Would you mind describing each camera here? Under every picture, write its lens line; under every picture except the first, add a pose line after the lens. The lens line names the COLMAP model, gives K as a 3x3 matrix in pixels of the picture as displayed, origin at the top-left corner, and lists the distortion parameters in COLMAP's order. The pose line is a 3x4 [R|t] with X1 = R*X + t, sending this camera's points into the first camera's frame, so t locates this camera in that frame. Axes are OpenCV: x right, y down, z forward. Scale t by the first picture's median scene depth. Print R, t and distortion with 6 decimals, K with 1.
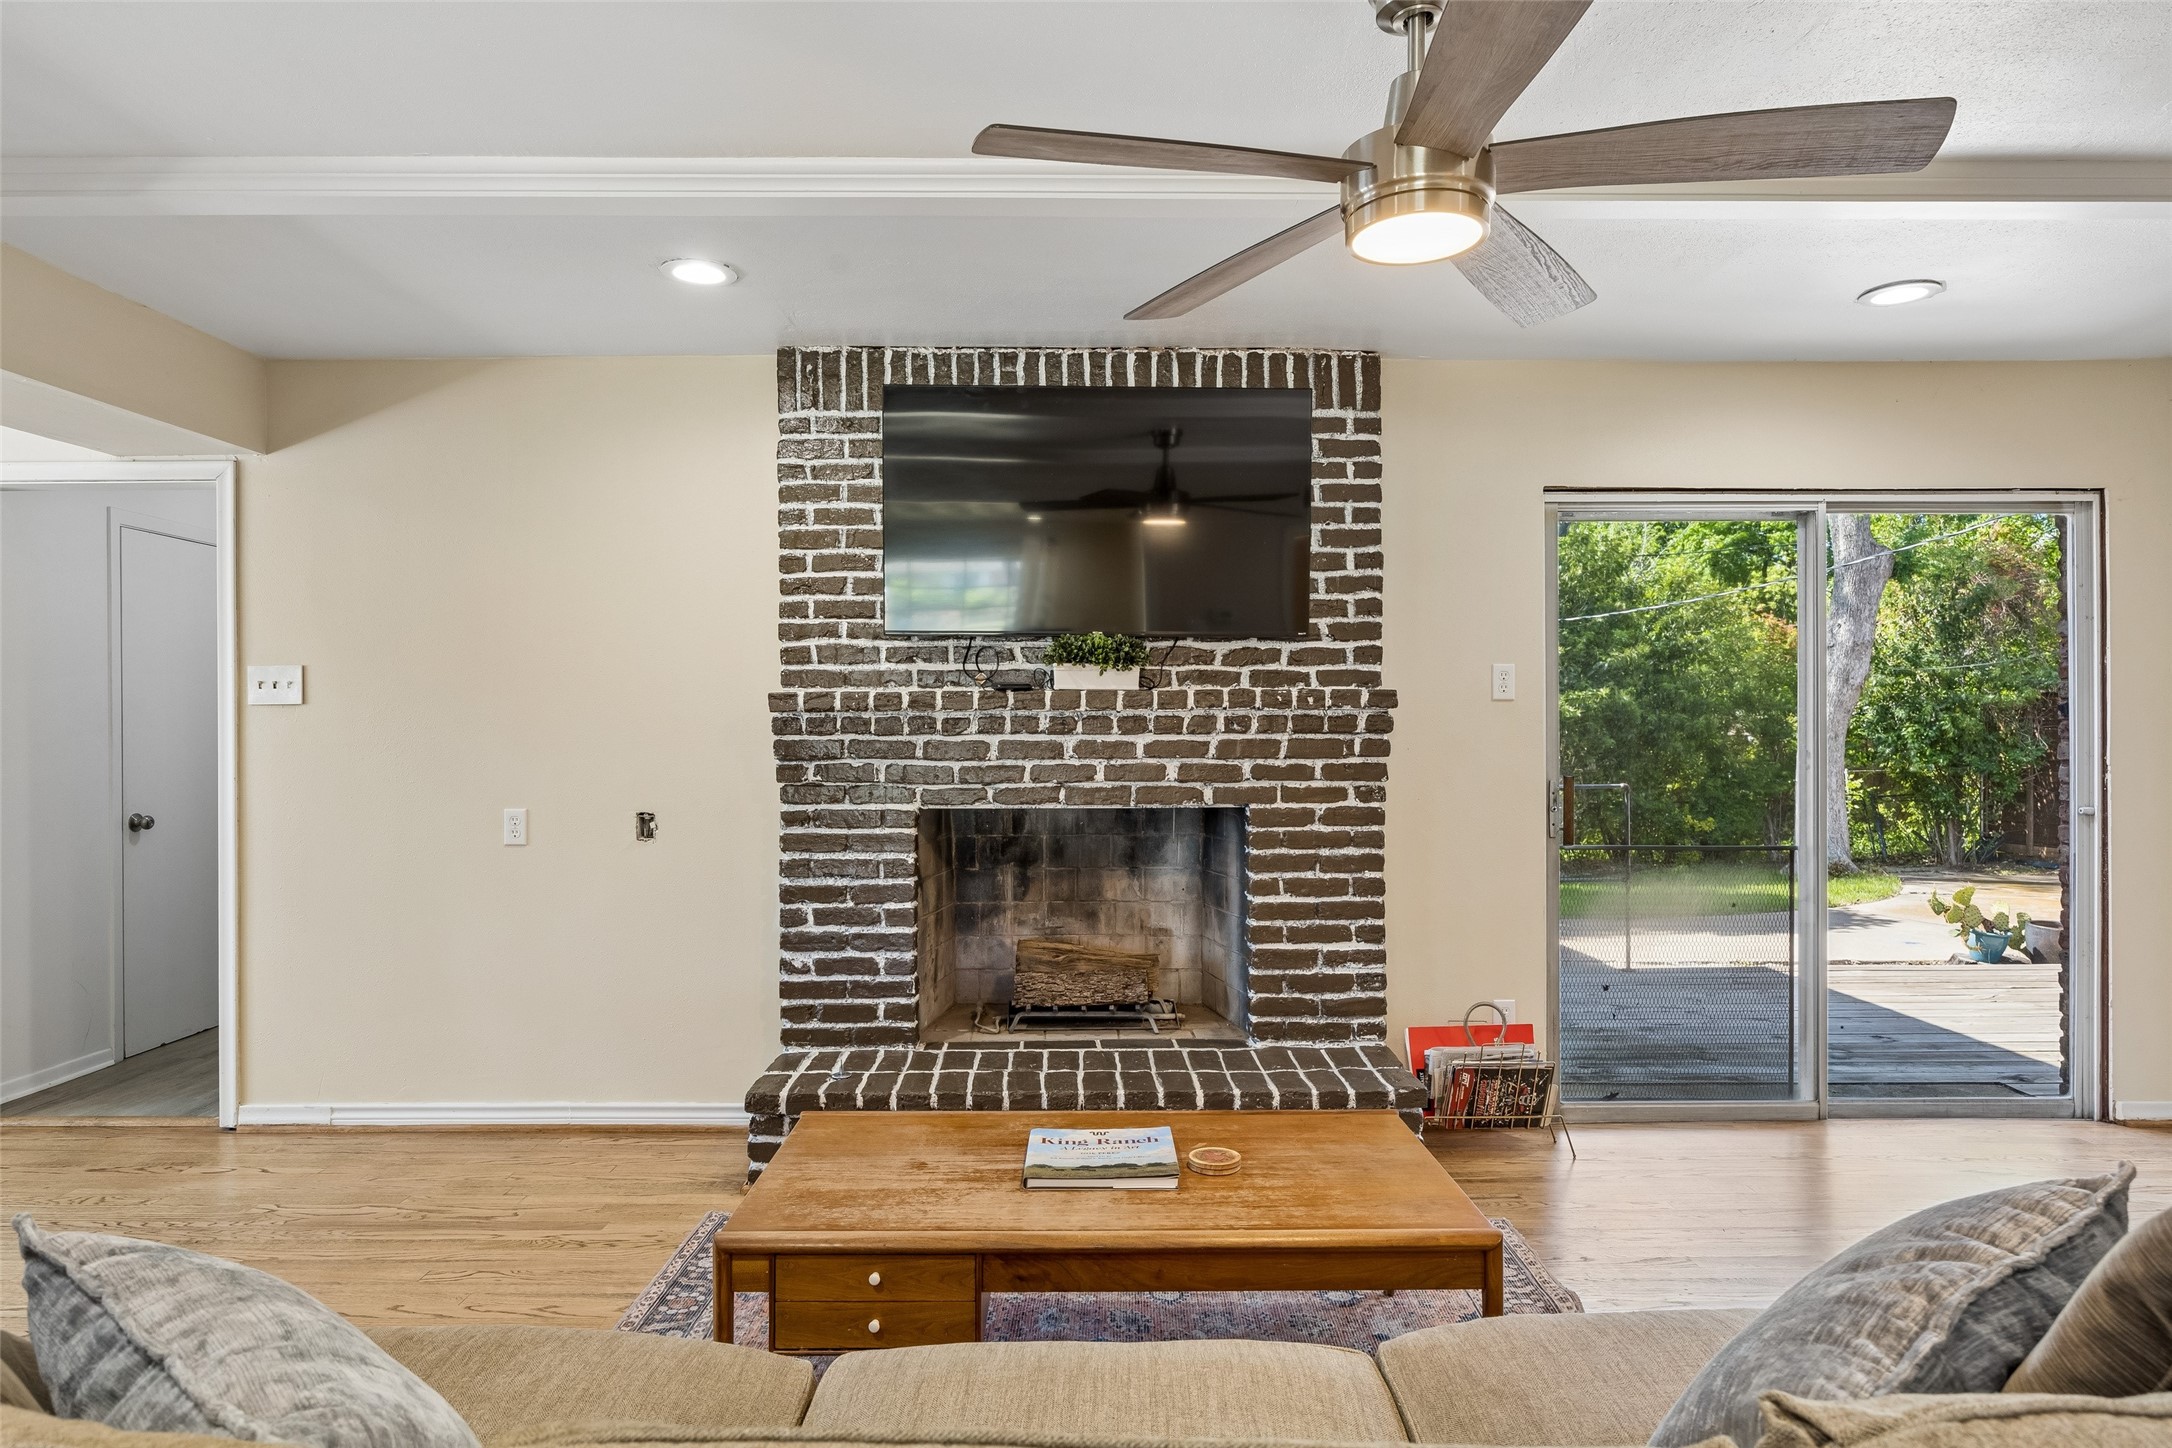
lens RADIAL K [[1228.8, 0, 1070.2], [0, 1228.8, 733.3], [0, 0, 1]] dist [-0.004753, -0.000978]
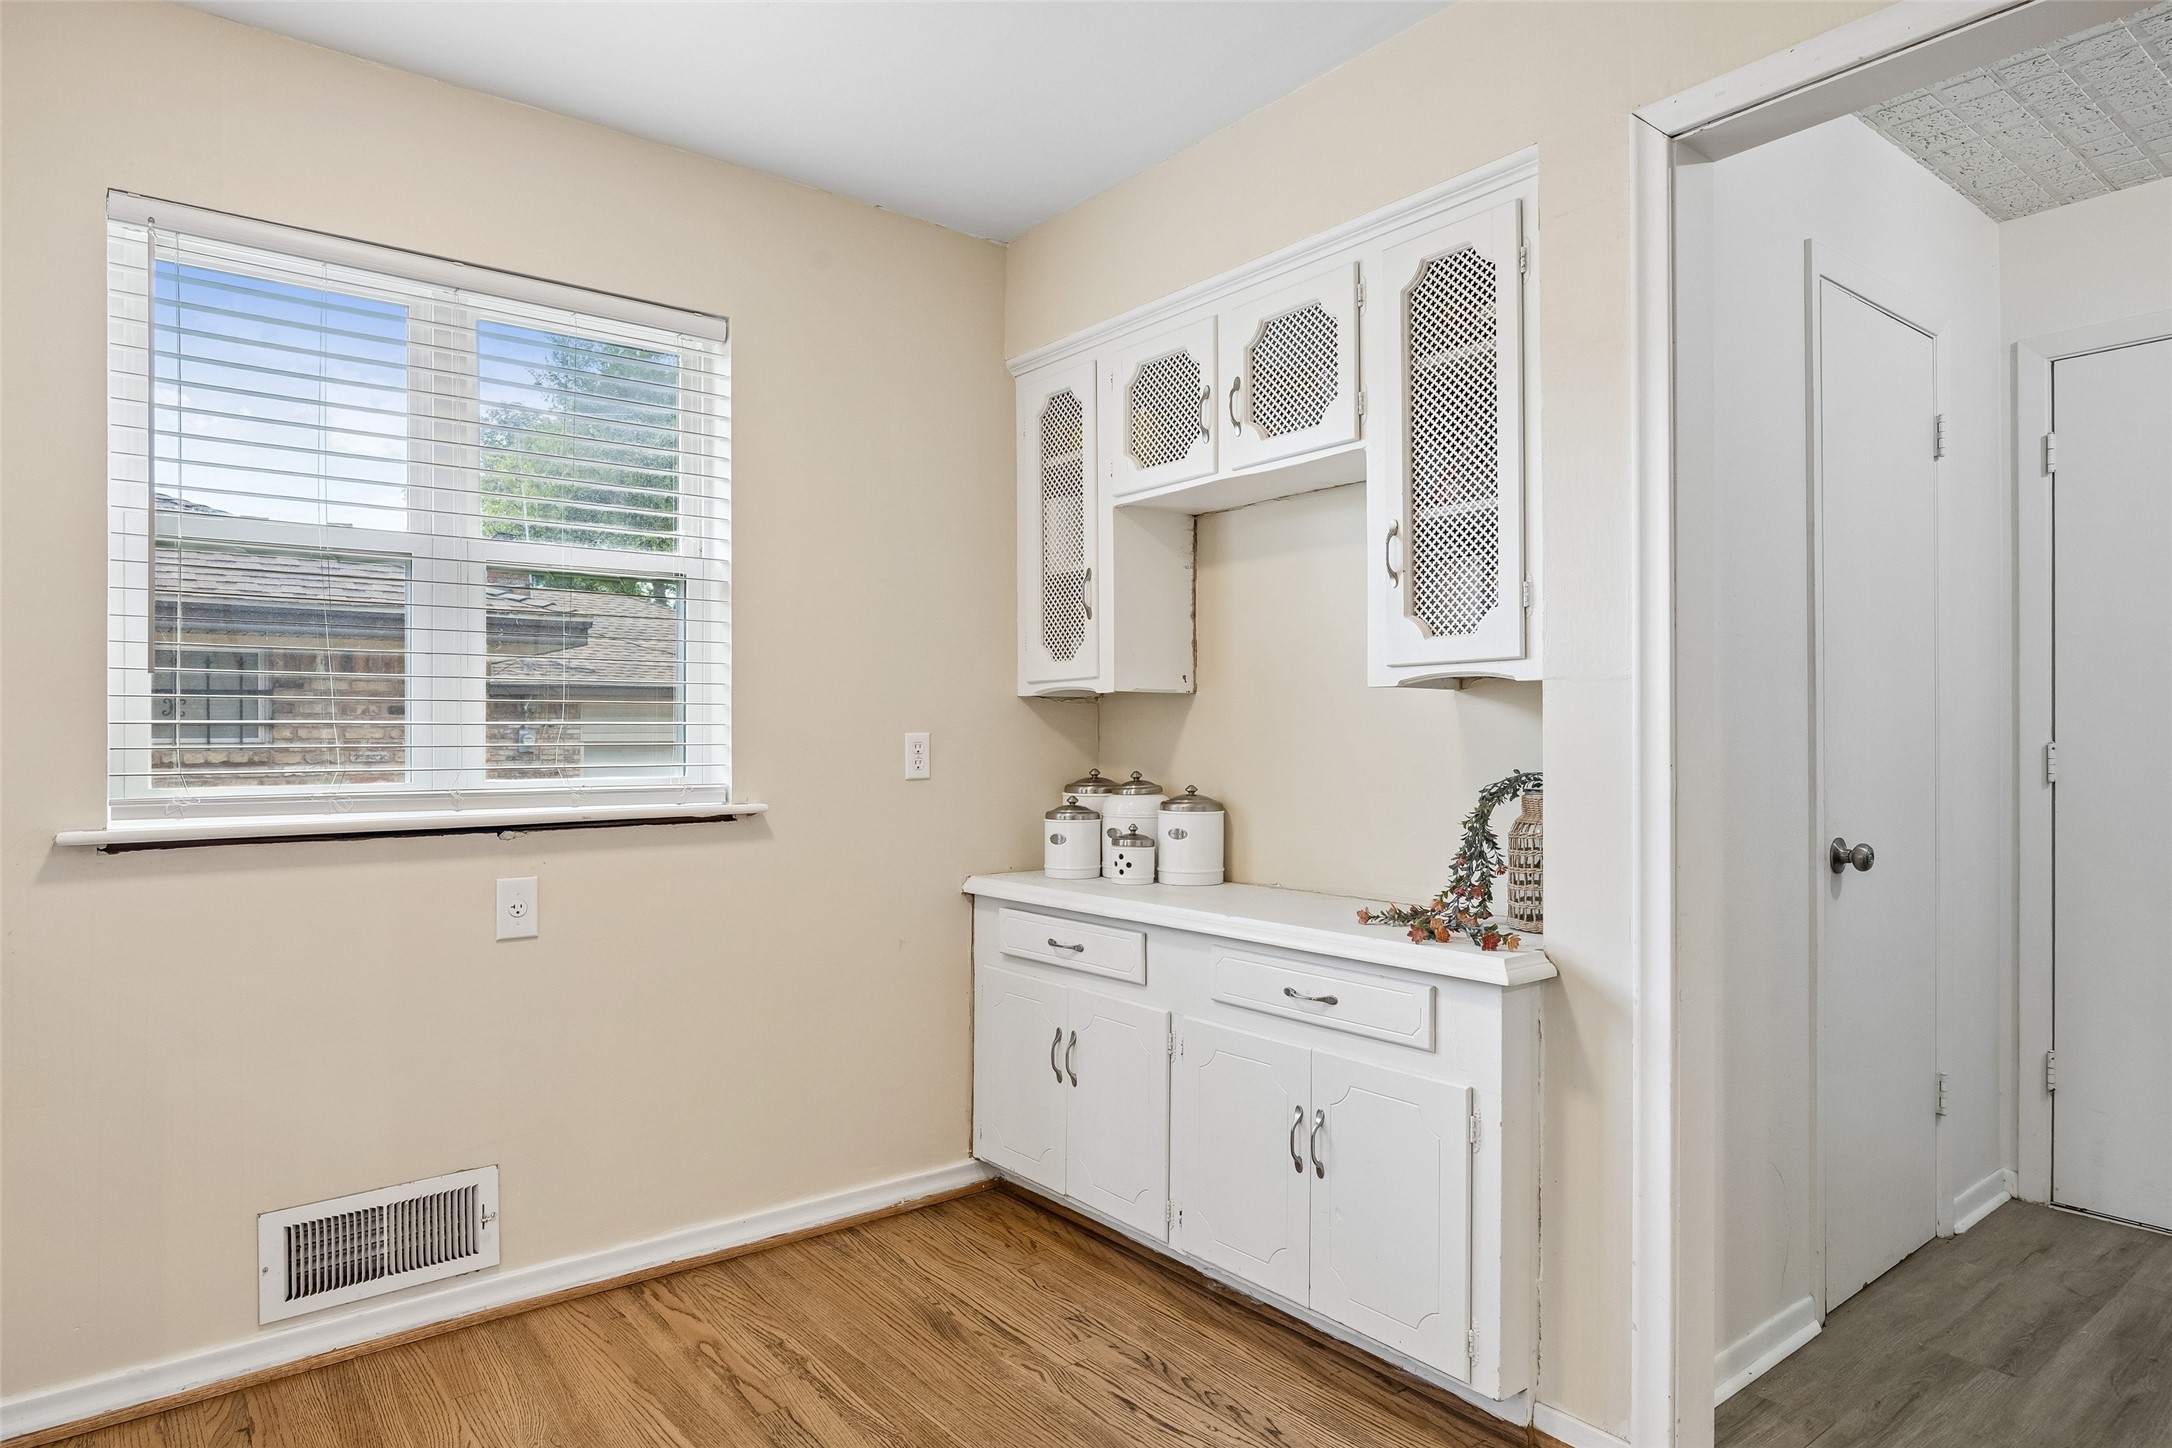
lens RADIAL K [[1228.8, 0, 1070.2], [0, 1228.8, 733.3], [0, 0, 1]] dist [-0.004753, -0.000978]
pose [[0.623828, -0.003284, -0.781555, -0.695585], [-0.000984, 0.999987, -0.004987, 0.030190], [0.781561, 0.003880, 0.623817, 0.524535]]
